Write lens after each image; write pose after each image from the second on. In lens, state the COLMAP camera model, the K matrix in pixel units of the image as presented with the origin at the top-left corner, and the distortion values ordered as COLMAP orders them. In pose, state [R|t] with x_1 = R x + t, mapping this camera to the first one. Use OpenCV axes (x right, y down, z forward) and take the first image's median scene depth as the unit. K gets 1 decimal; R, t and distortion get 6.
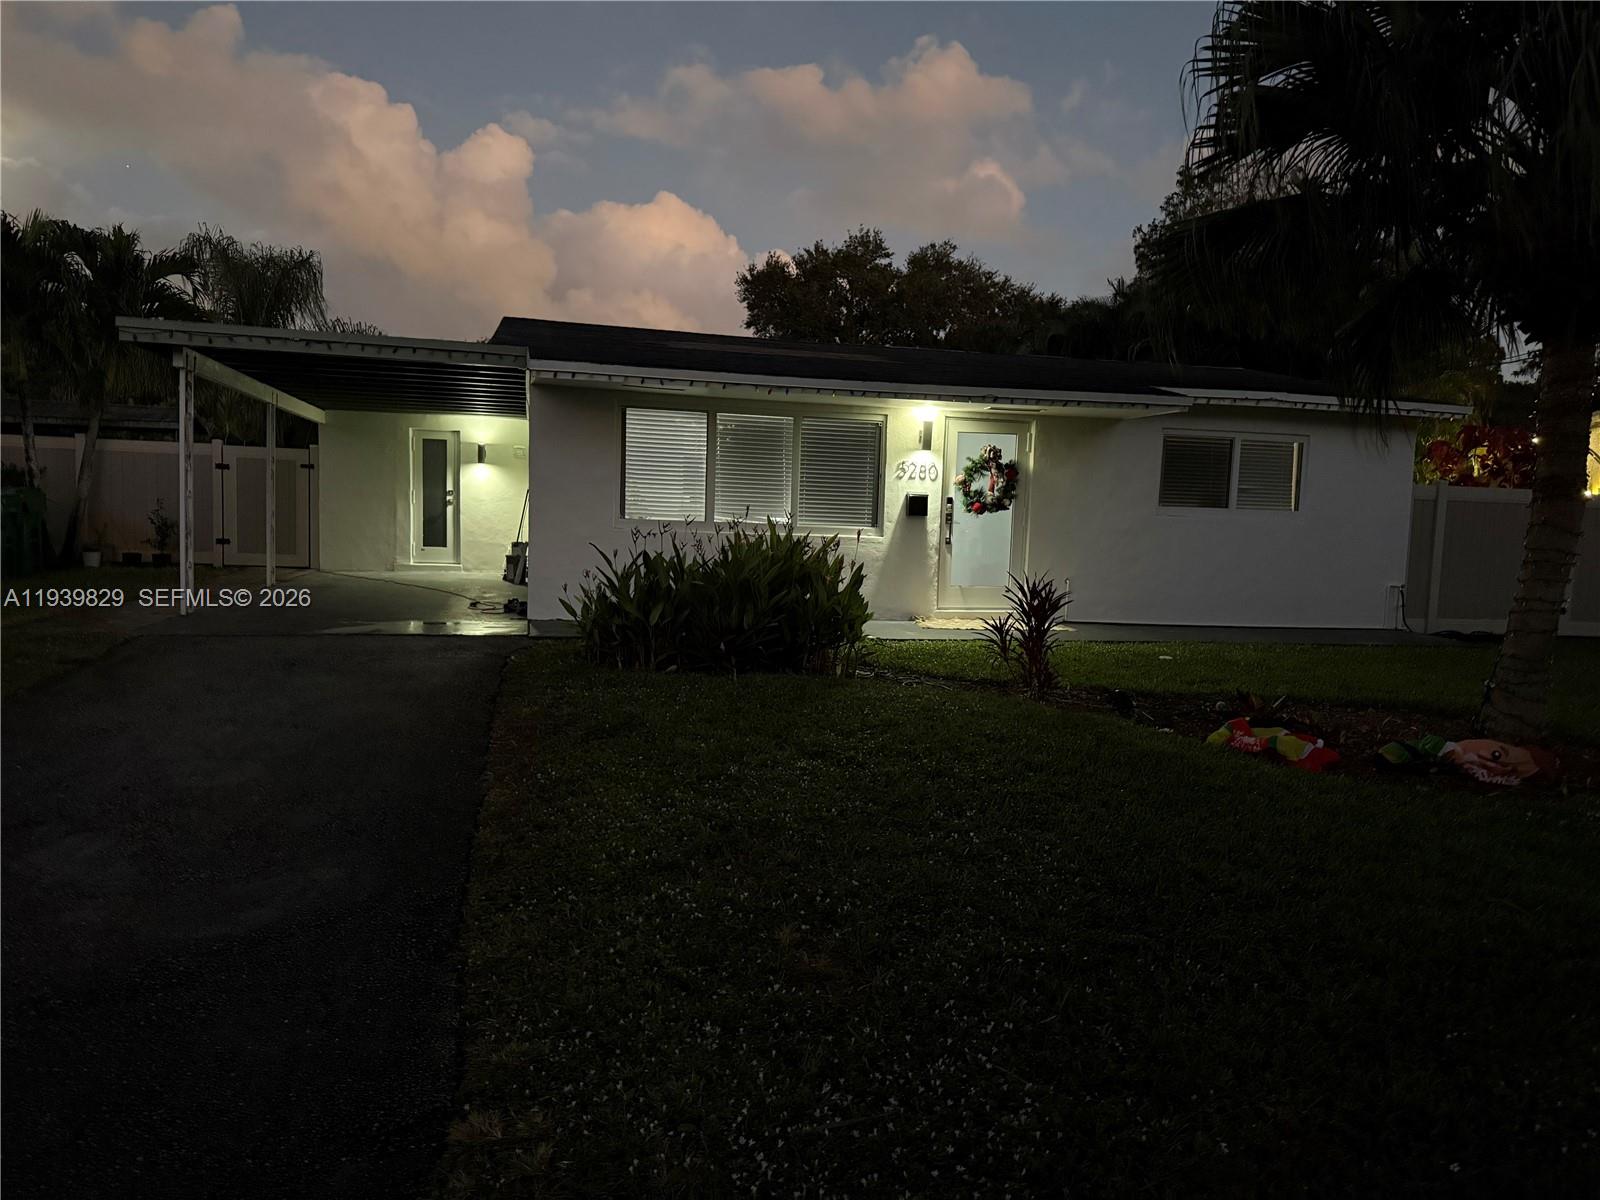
lens RADIAL K [[1124.9, 0, 803.4], [0, 1124.9, 607.4], [0, 0, 1]] dist [0.045959, -0.046719]
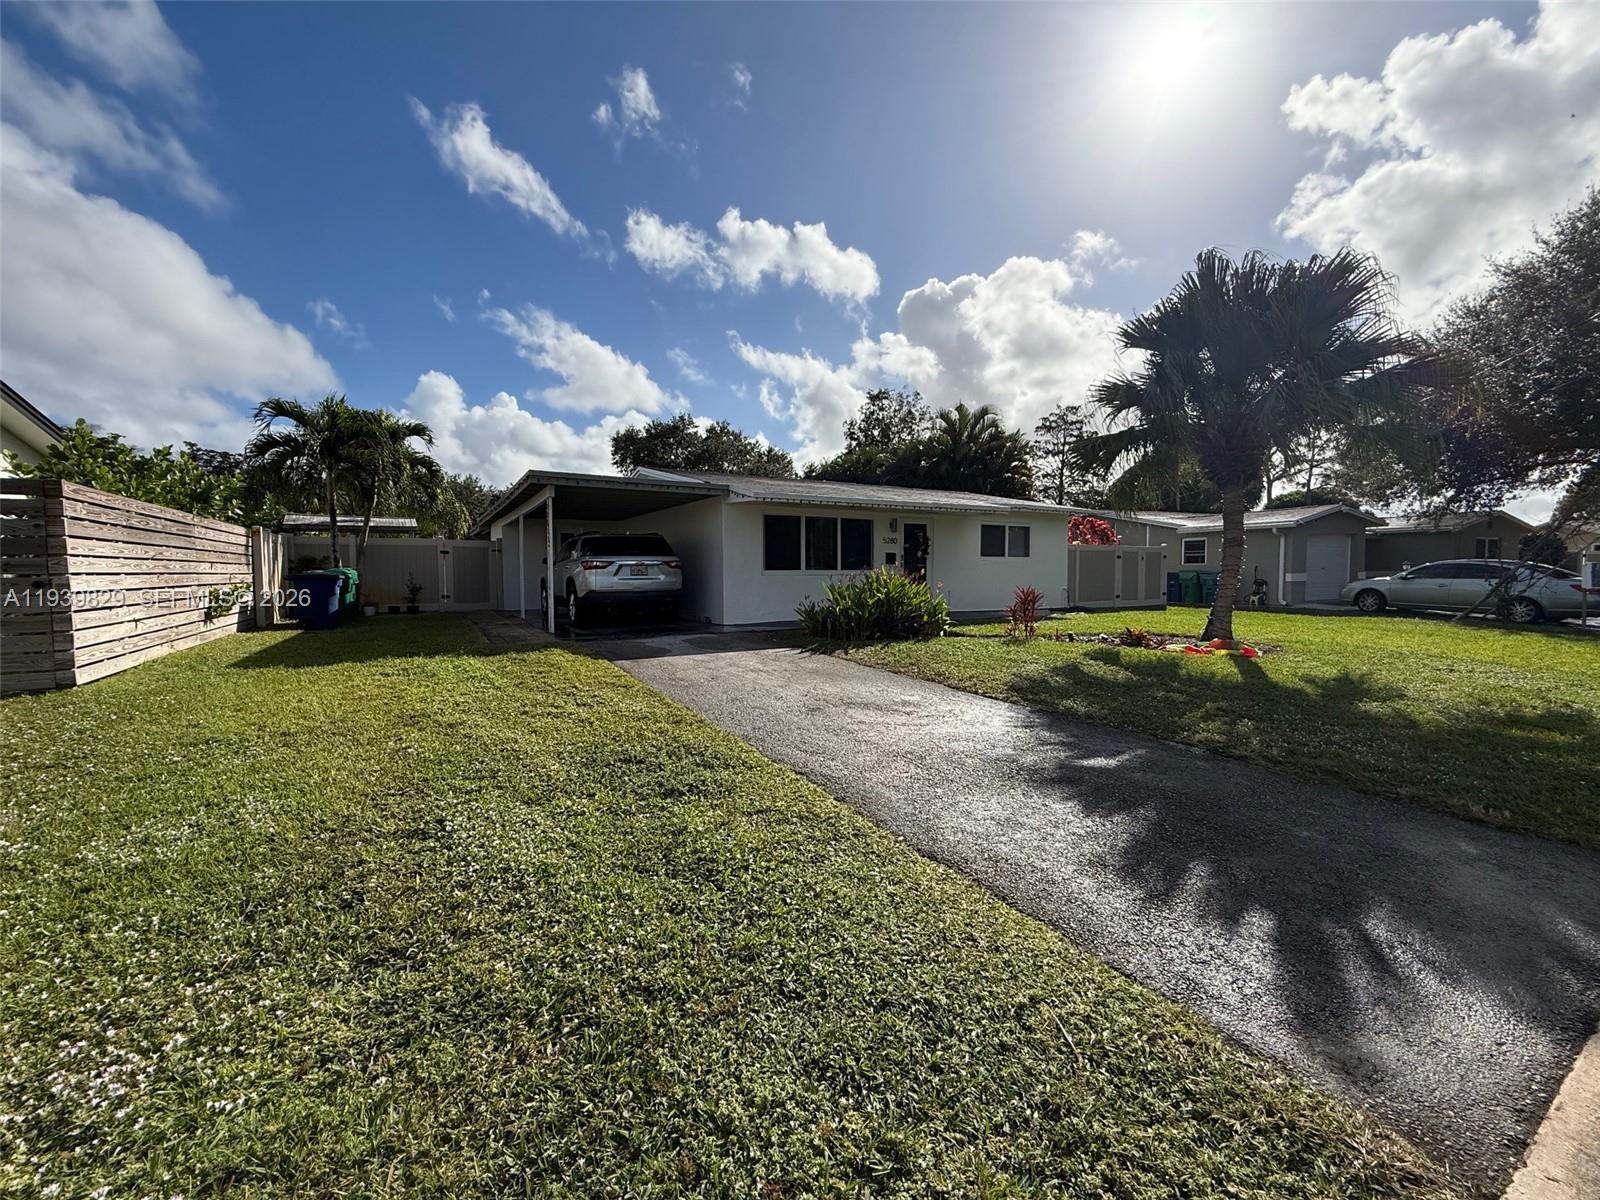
lens RADIAL K [[639.6, 0, 794.0], [0, 639.6, 596.3], [0, 0, 1]] dist [-0.001870, 0.002065]
pose [[0.955462, -0.049810, 0.290881, -0.402023], [0.061409, 0.997635, -0.030878, 0.002630], [-0.288654, 0.047366, 0.956261, -0.071987]]
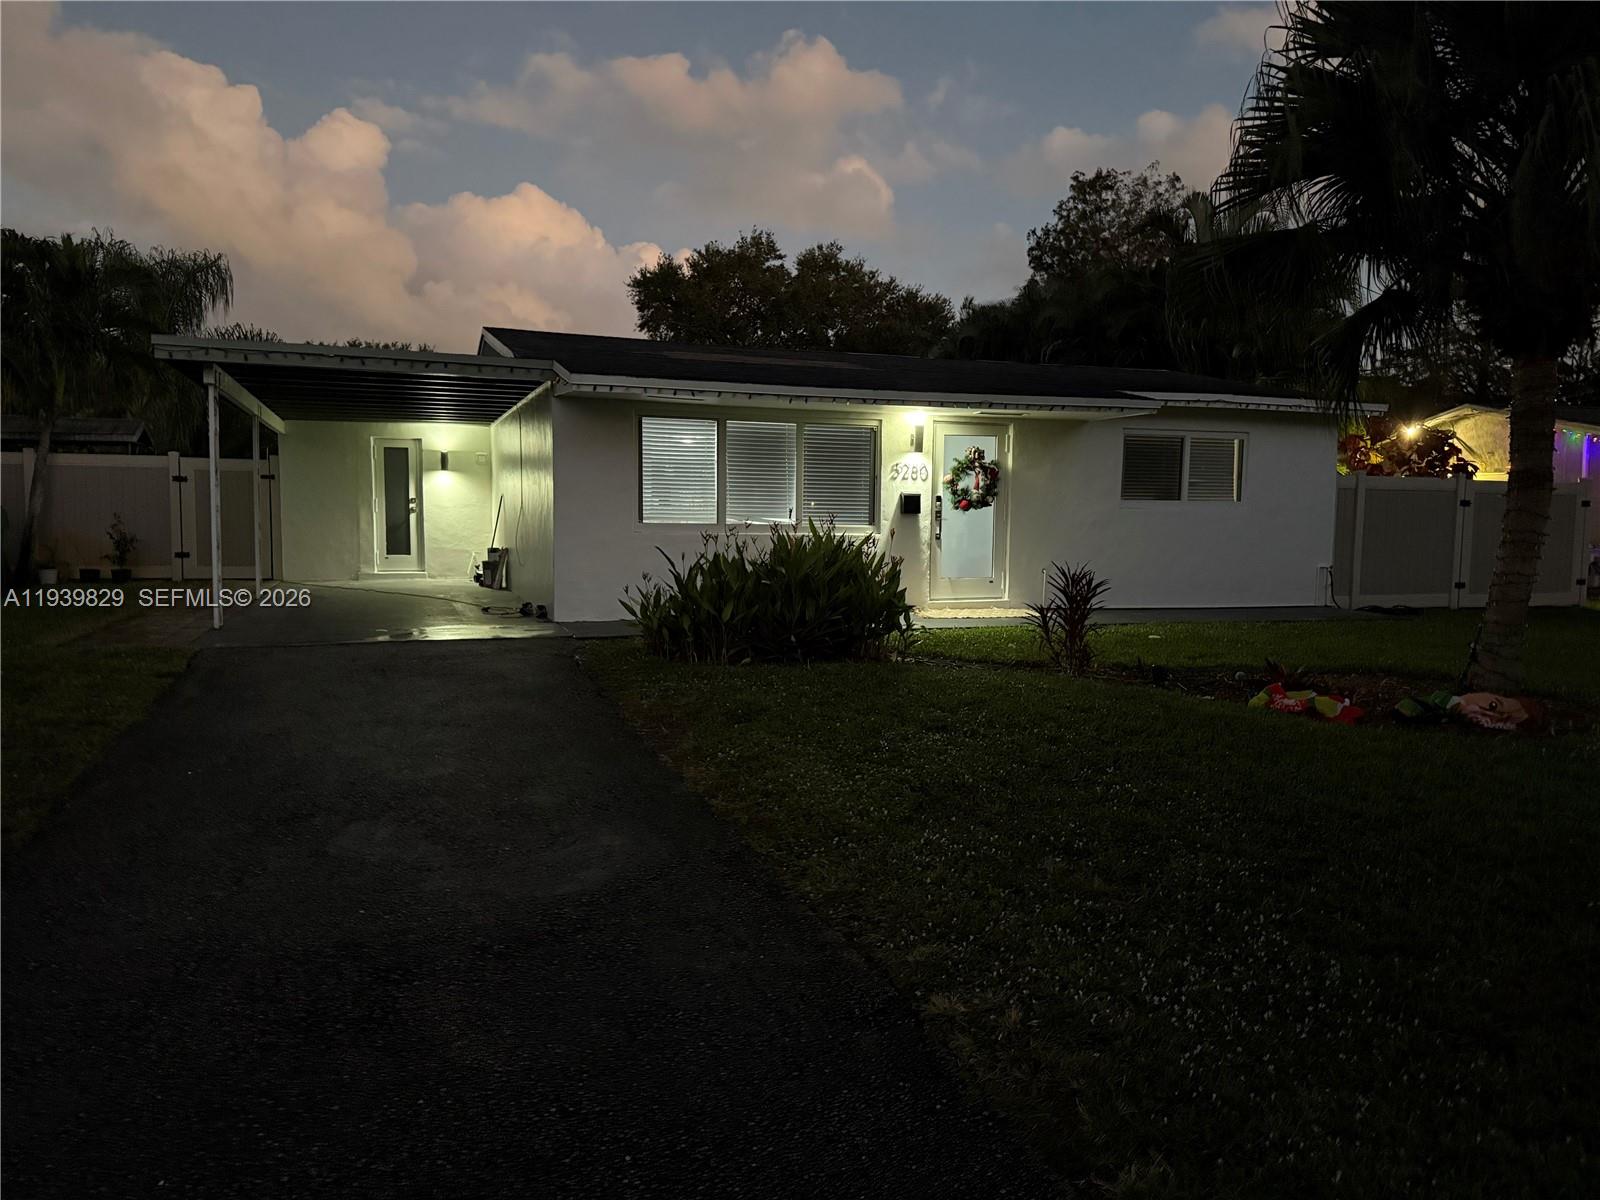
lens RADIAL K [[1124.9, 0, 802.1], [0, 1124.9, 613.4], [0, 0, 1]] dist [0.045959, -0.046719]
pose [[0.993529, -0.032074, 0.108952, -0.118112], [0.031193, 0.999465, 0.009786, -0.000391], [-0.109207, -0.006325, 0.993999, -0.052487]]
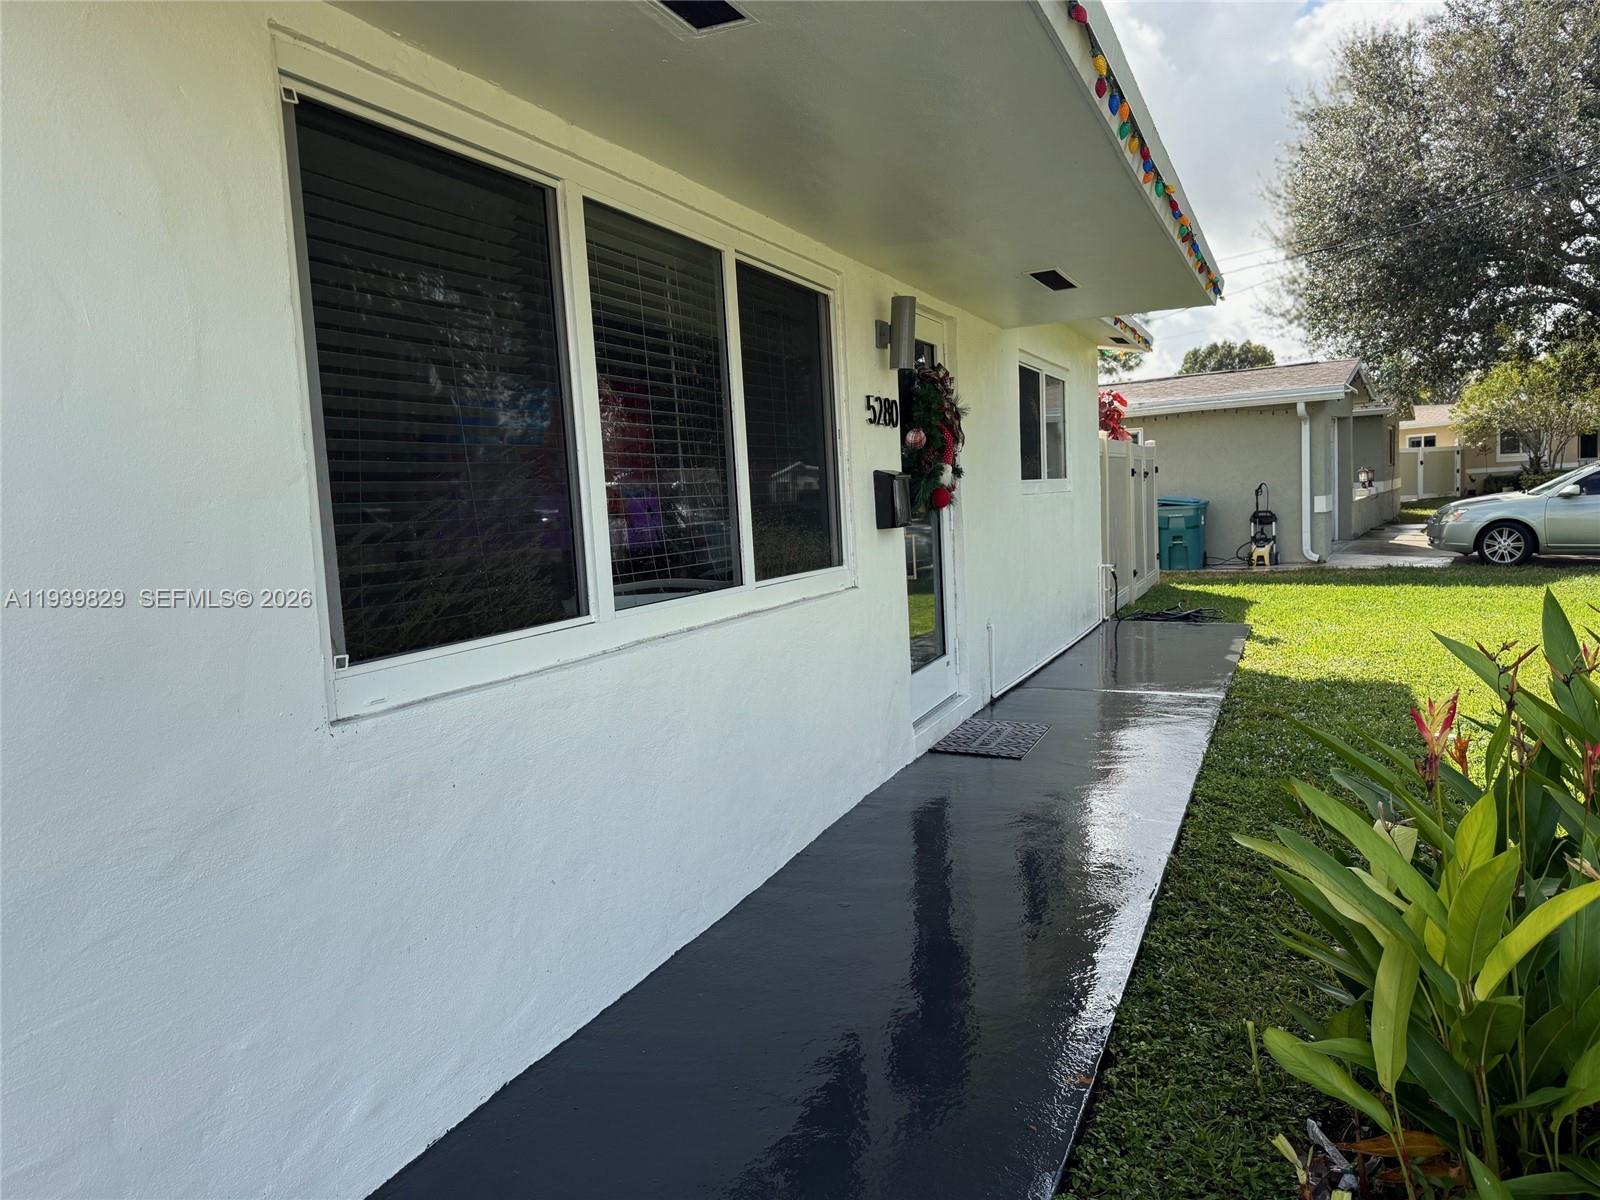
lens RADIAL K [[1125.6, 0, 805.0], [0, 1125.6, 608.7], [0, 0, 1]] dist [0.073182, -0.083584]
pose [[0.598025, -0.145622, 0.788137, -0.245705], [0.140467, 0.987178, 0.075814, -0.086176], [-0.789072, 0.065369, 0.610812, 0.749351]]
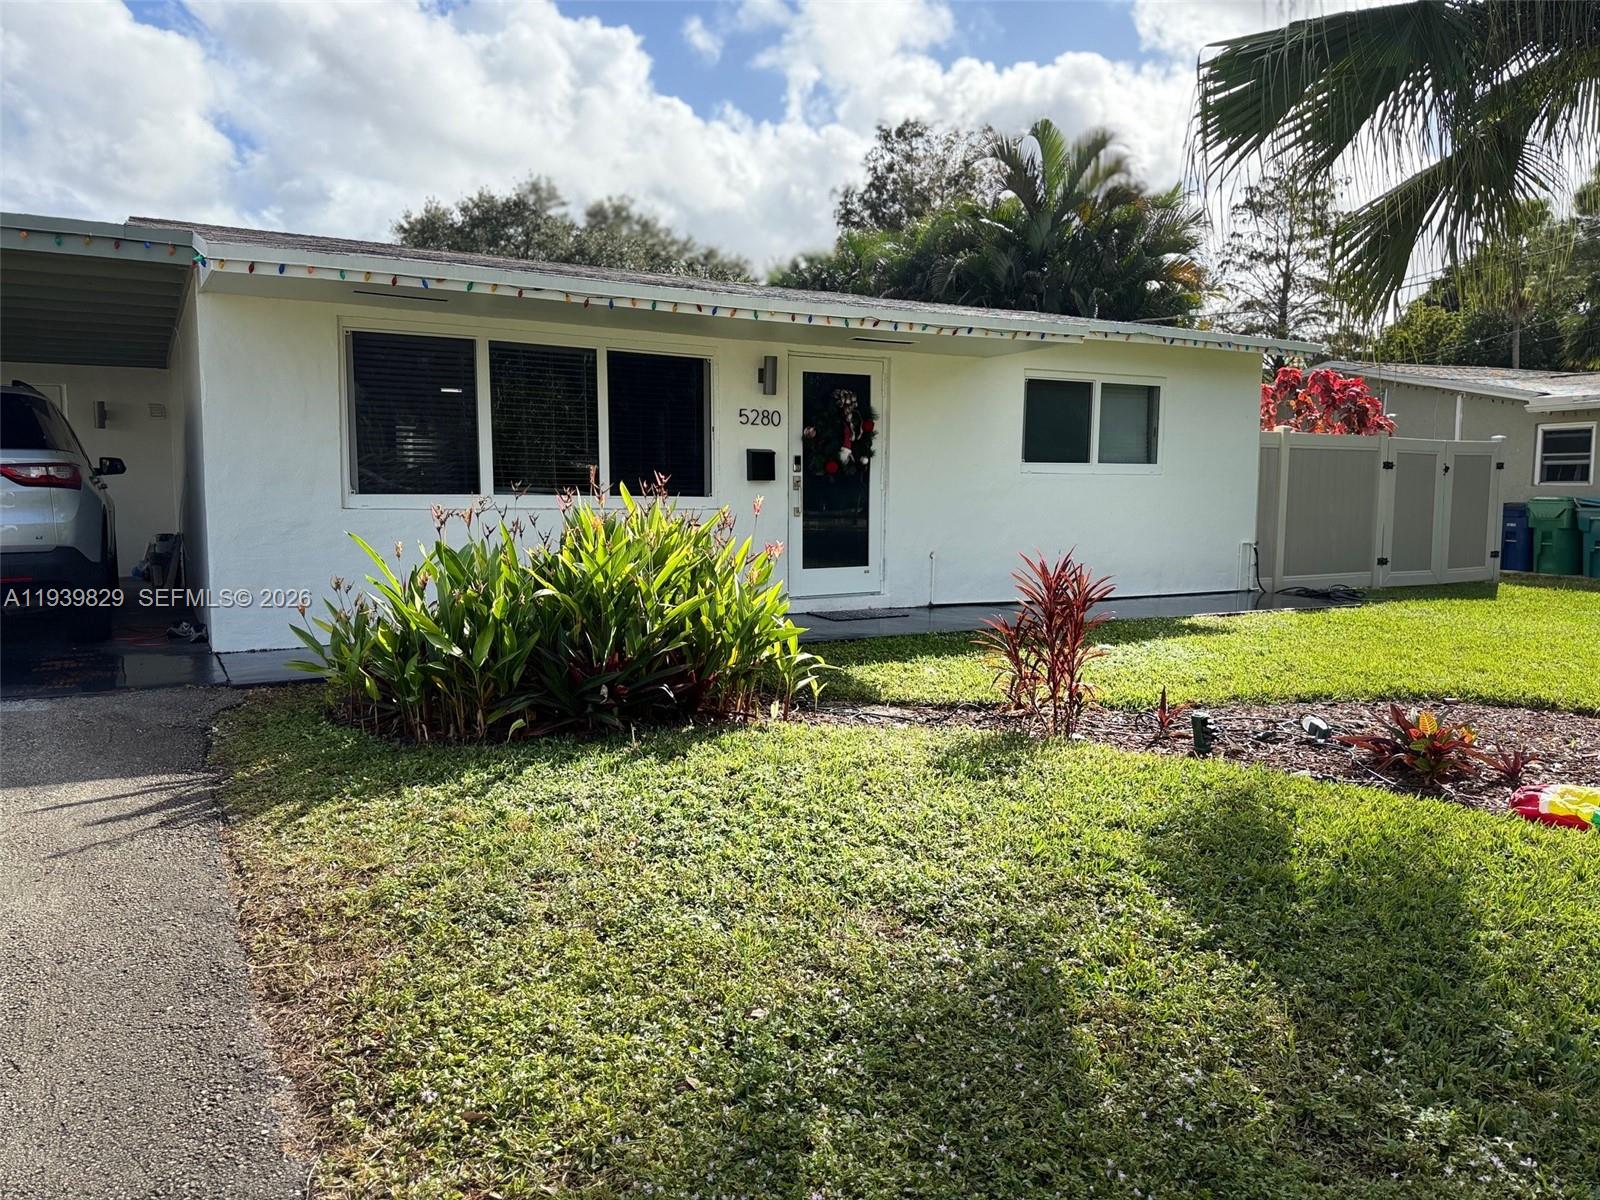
lens RADIAL K [[1125.6, 0, 796.1], [0, 1125.6, 601.9], [0, 0, 1]] dist [0.073182, -0.083584]
pose [[0.958689, -0.058007, 0.278479, -0.092062], [0.052512, 0.998251, 0.027159, -0.017476], [-0.279567, -0.011414, 0.960058, 0.239727]]
